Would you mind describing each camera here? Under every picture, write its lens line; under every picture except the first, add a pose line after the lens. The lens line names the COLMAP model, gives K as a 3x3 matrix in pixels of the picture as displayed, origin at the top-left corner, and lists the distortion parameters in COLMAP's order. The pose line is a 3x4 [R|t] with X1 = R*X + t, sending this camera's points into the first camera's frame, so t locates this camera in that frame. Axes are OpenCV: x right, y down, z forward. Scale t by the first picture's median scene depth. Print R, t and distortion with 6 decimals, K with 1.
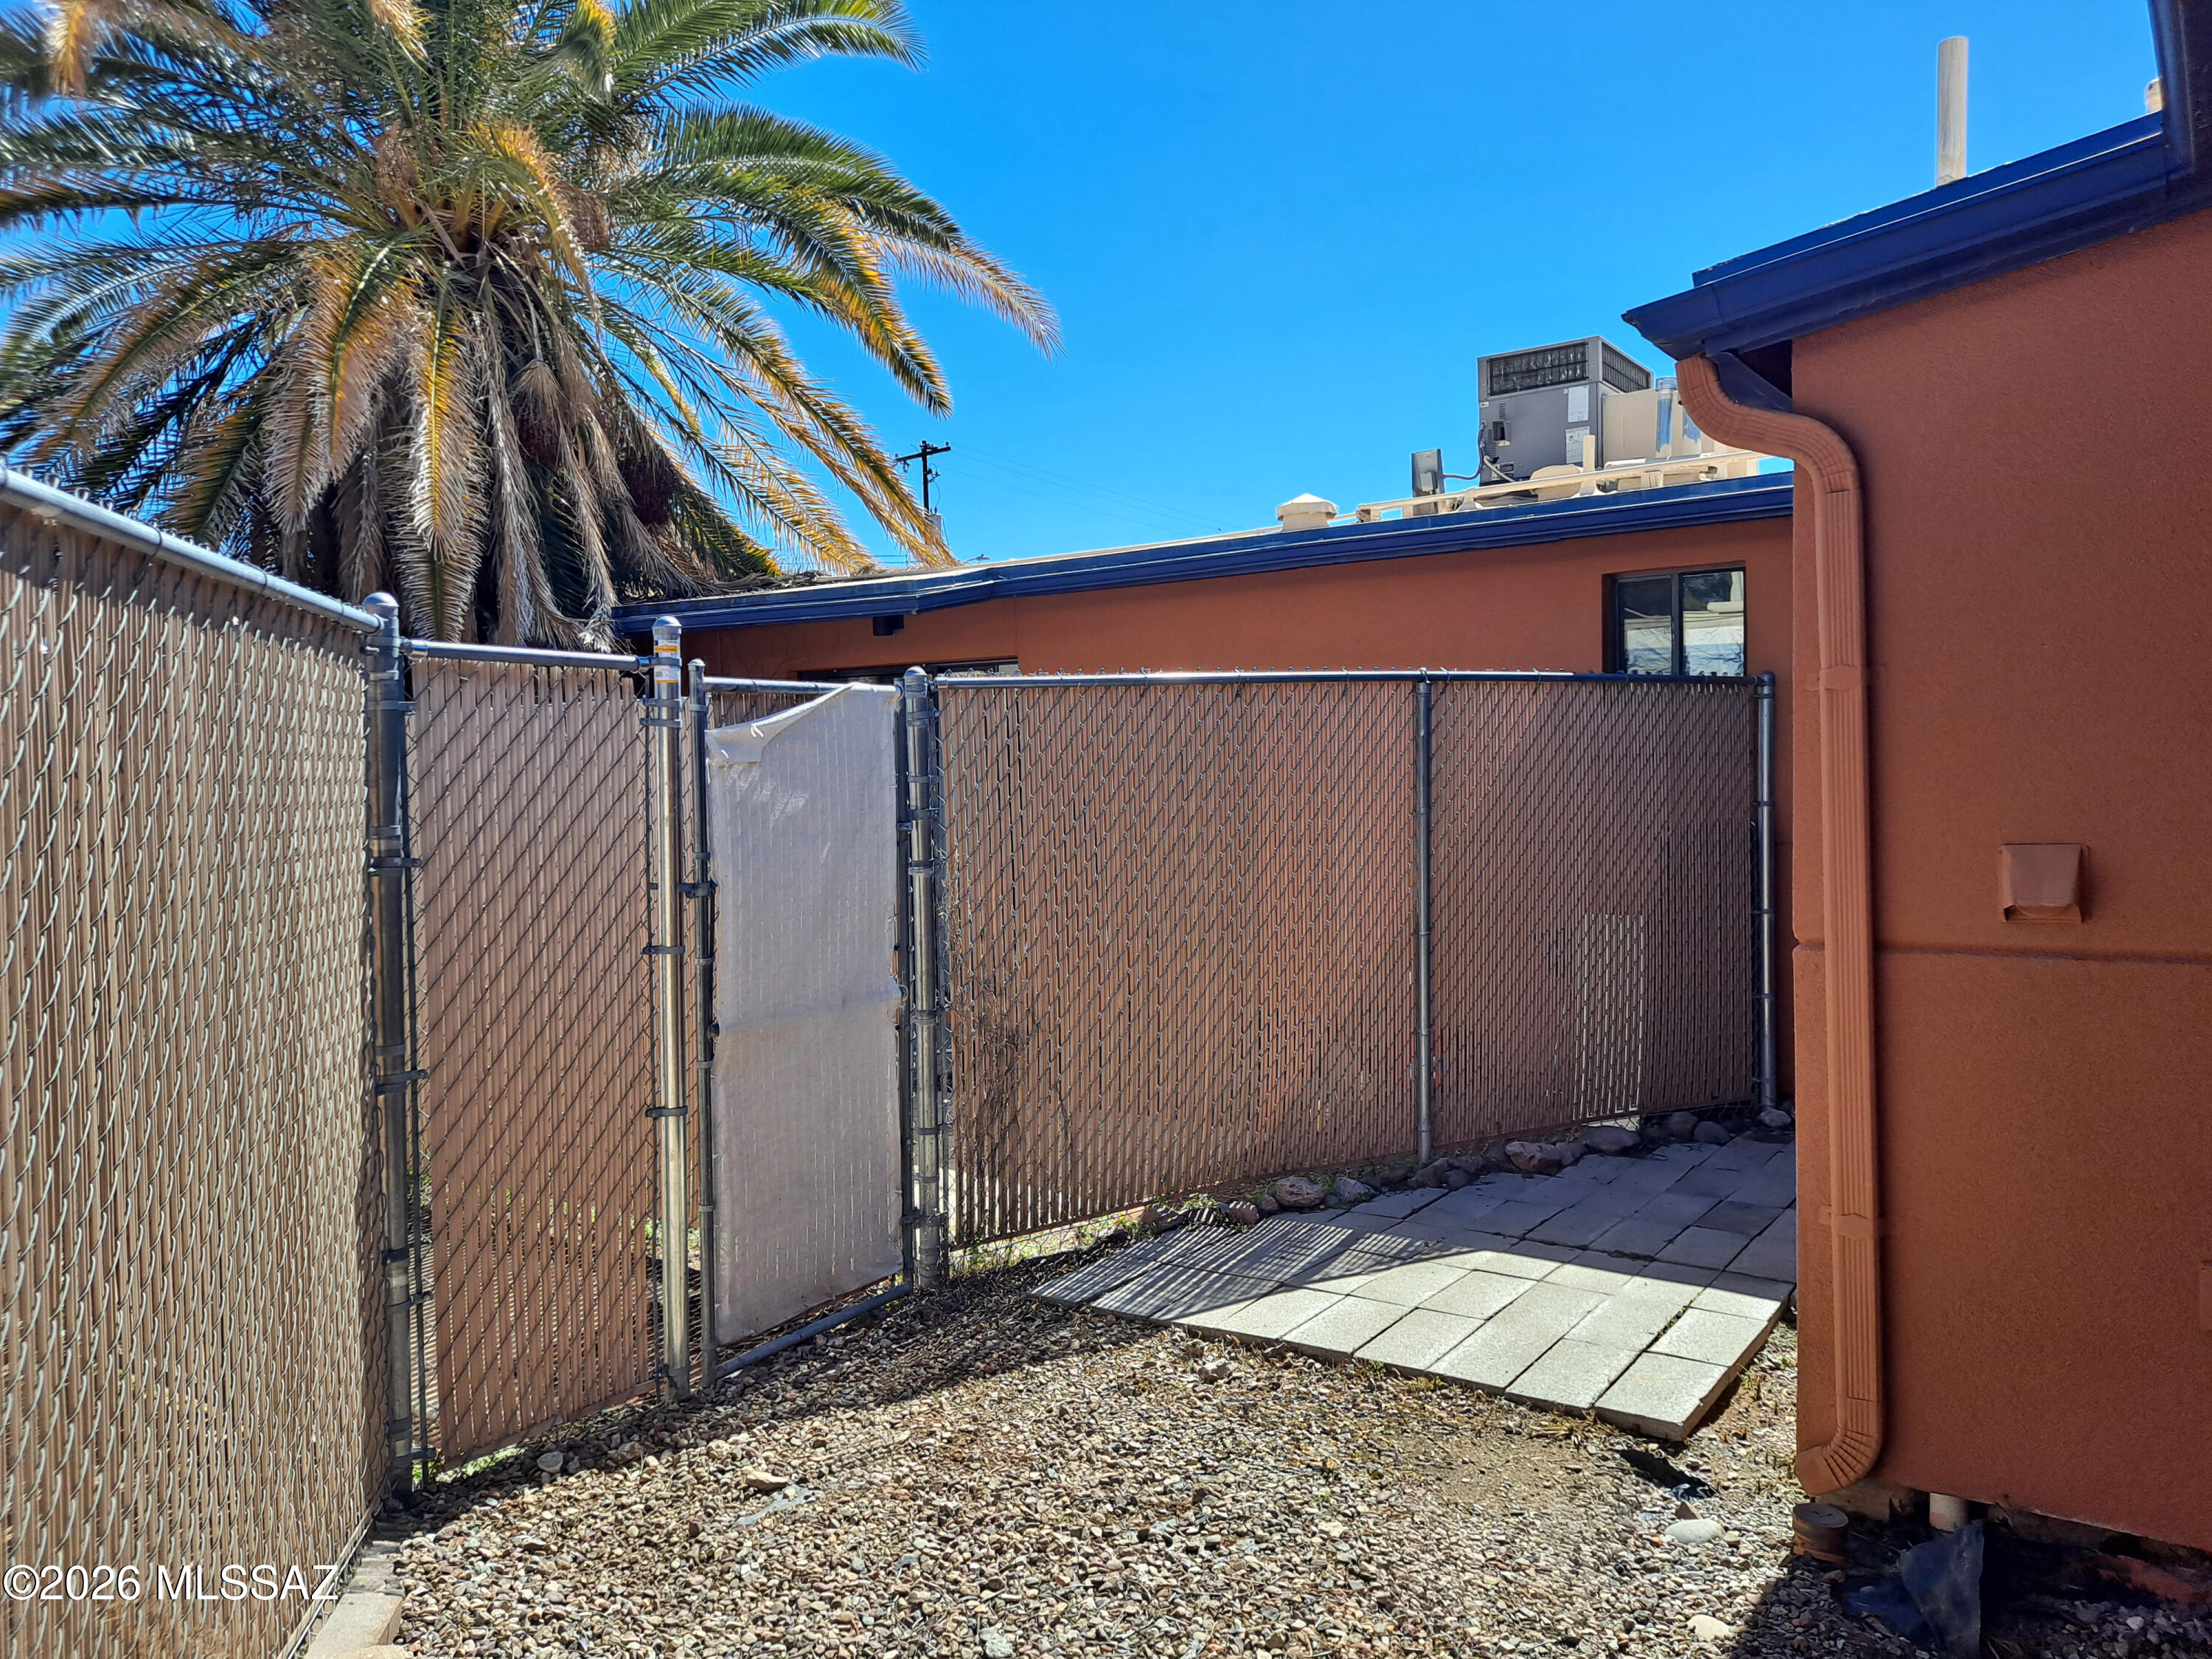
lens RADIAL K [[1624.6, 0, 1106.0], [0, 1624.6, 829.5], [0, 0, 1]] dist [0.001269, 0.025564]
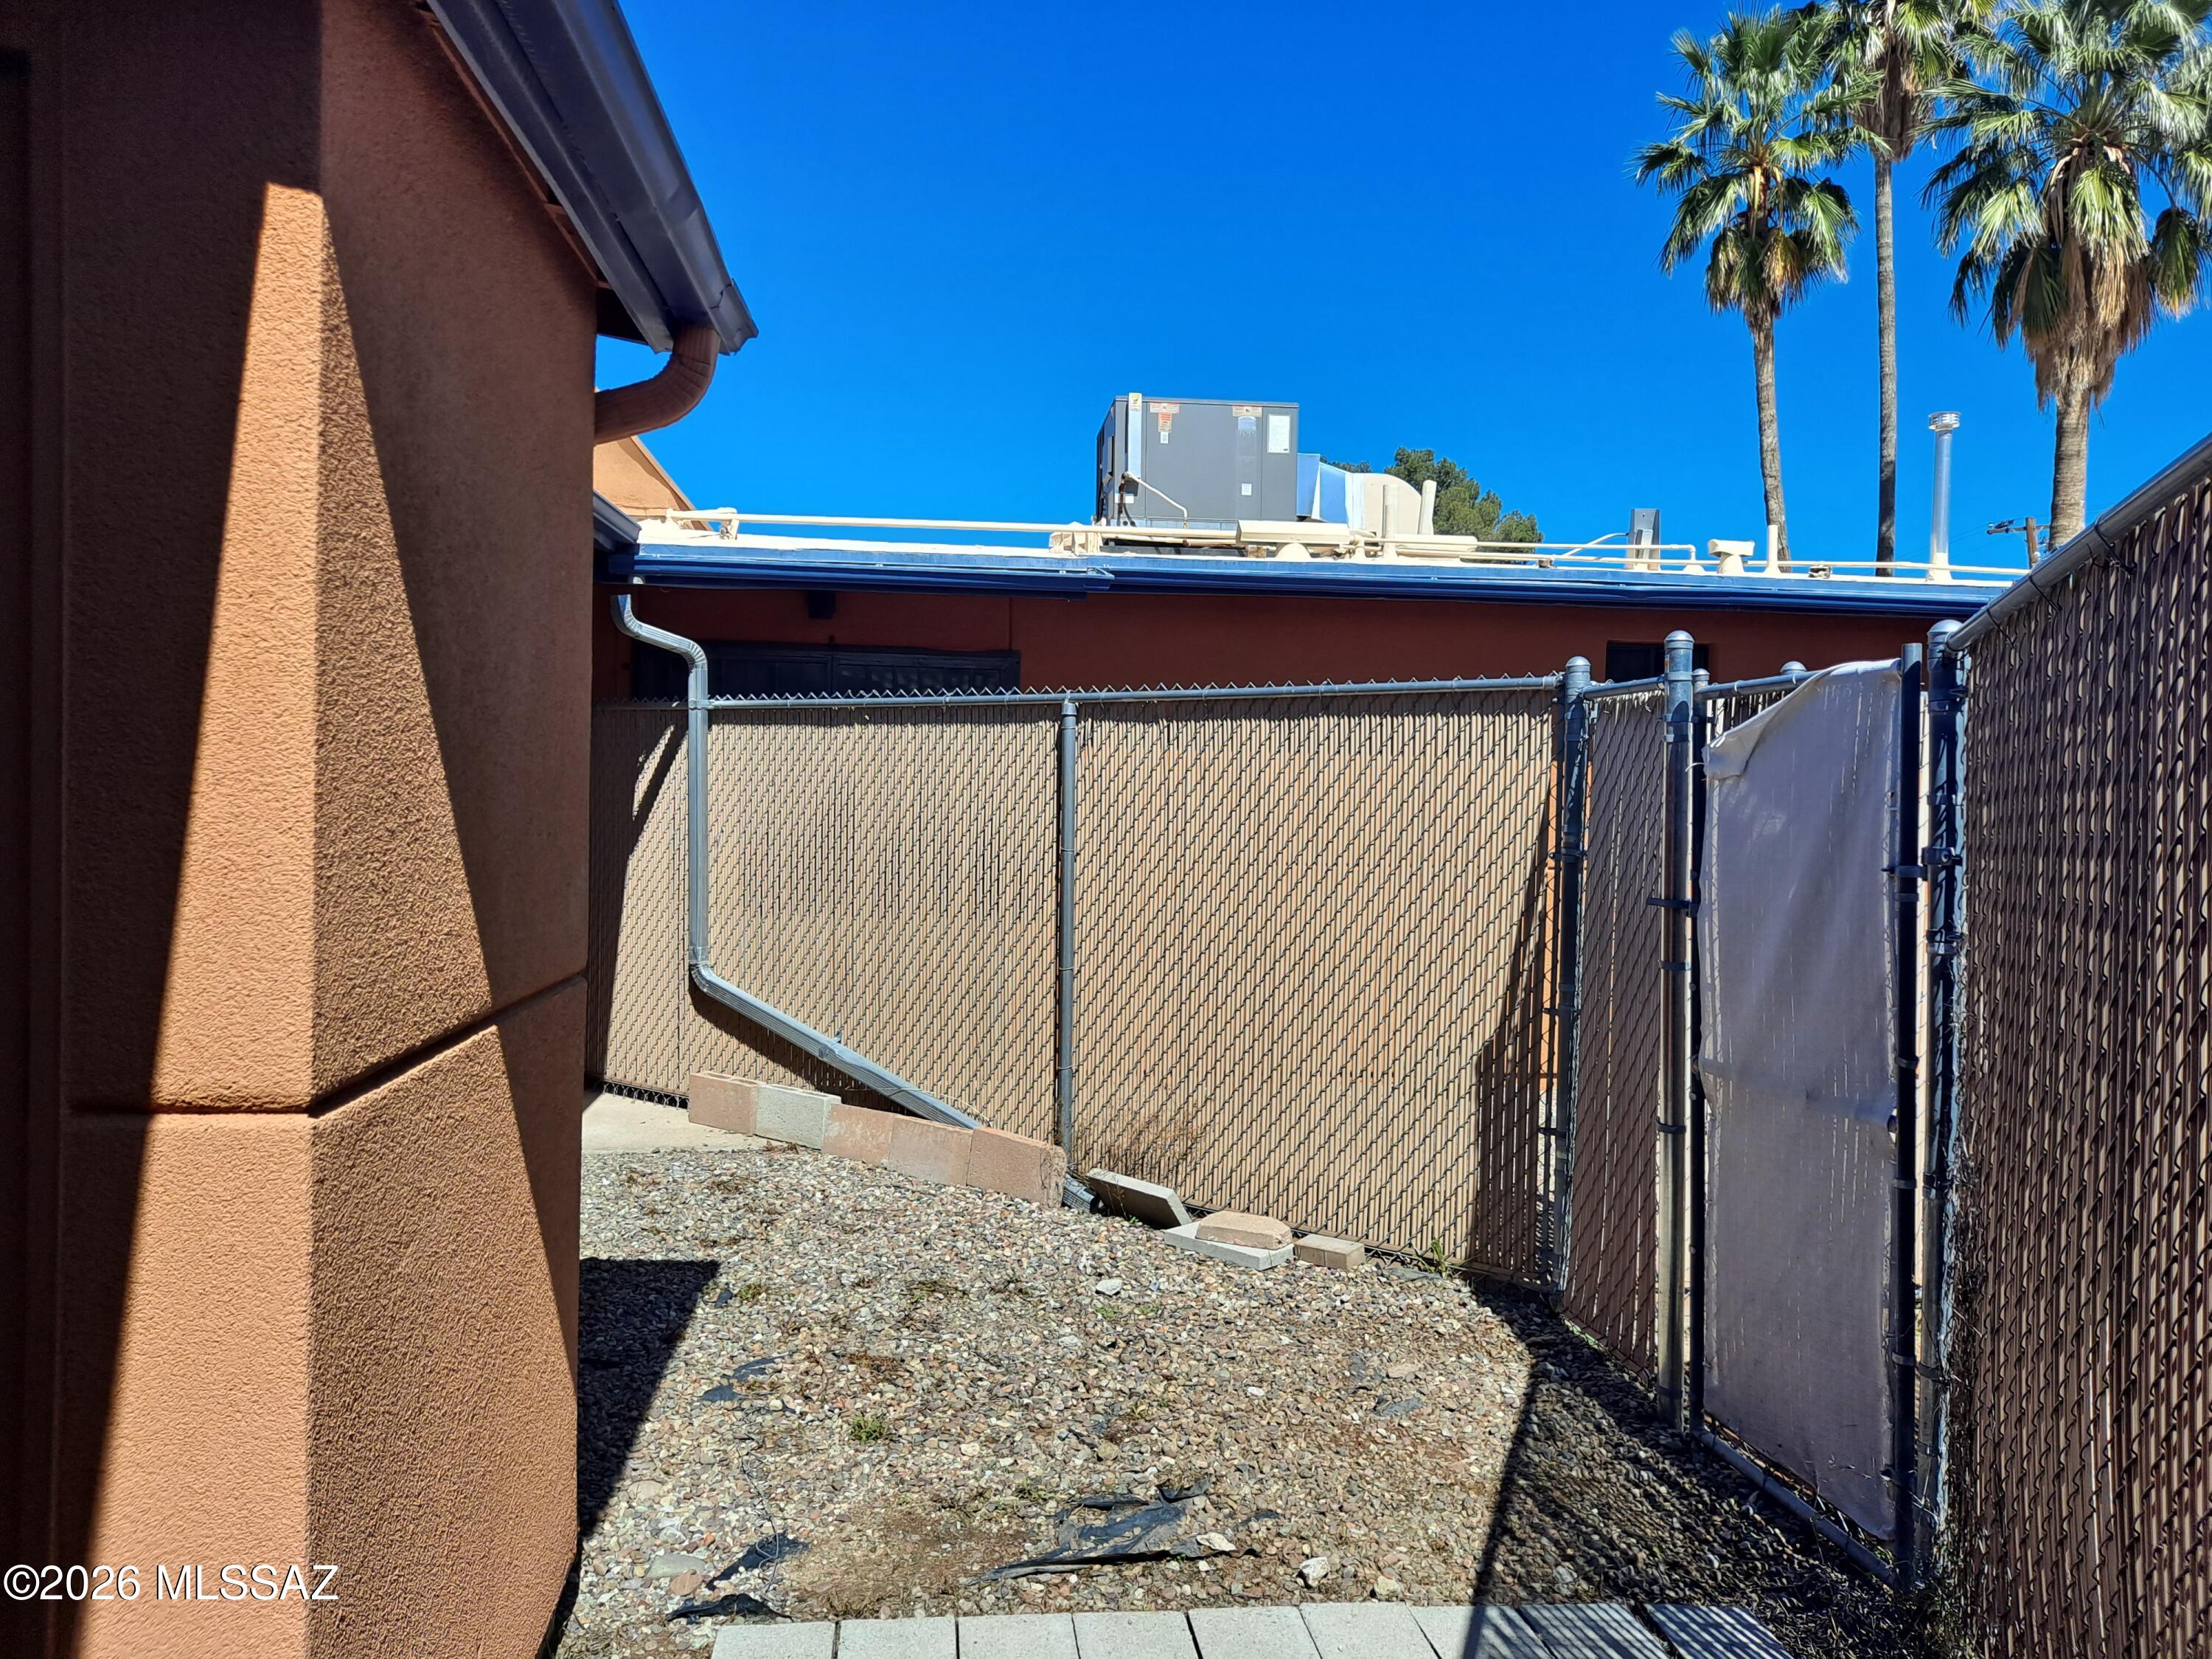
lens RADIAL K [[1624.6, 0, 1106.0], [0, 1624.6, 829.5], [0, 0, 1]] dist [0.001269, 0.025564]
pose [[-0.755725, 0.014107, -0.654737, 0.581716], [-0.028930, 0.998073, 0.054896, -0.047951], [0.654250, 0.060428, -0.753860, 1.369998]]
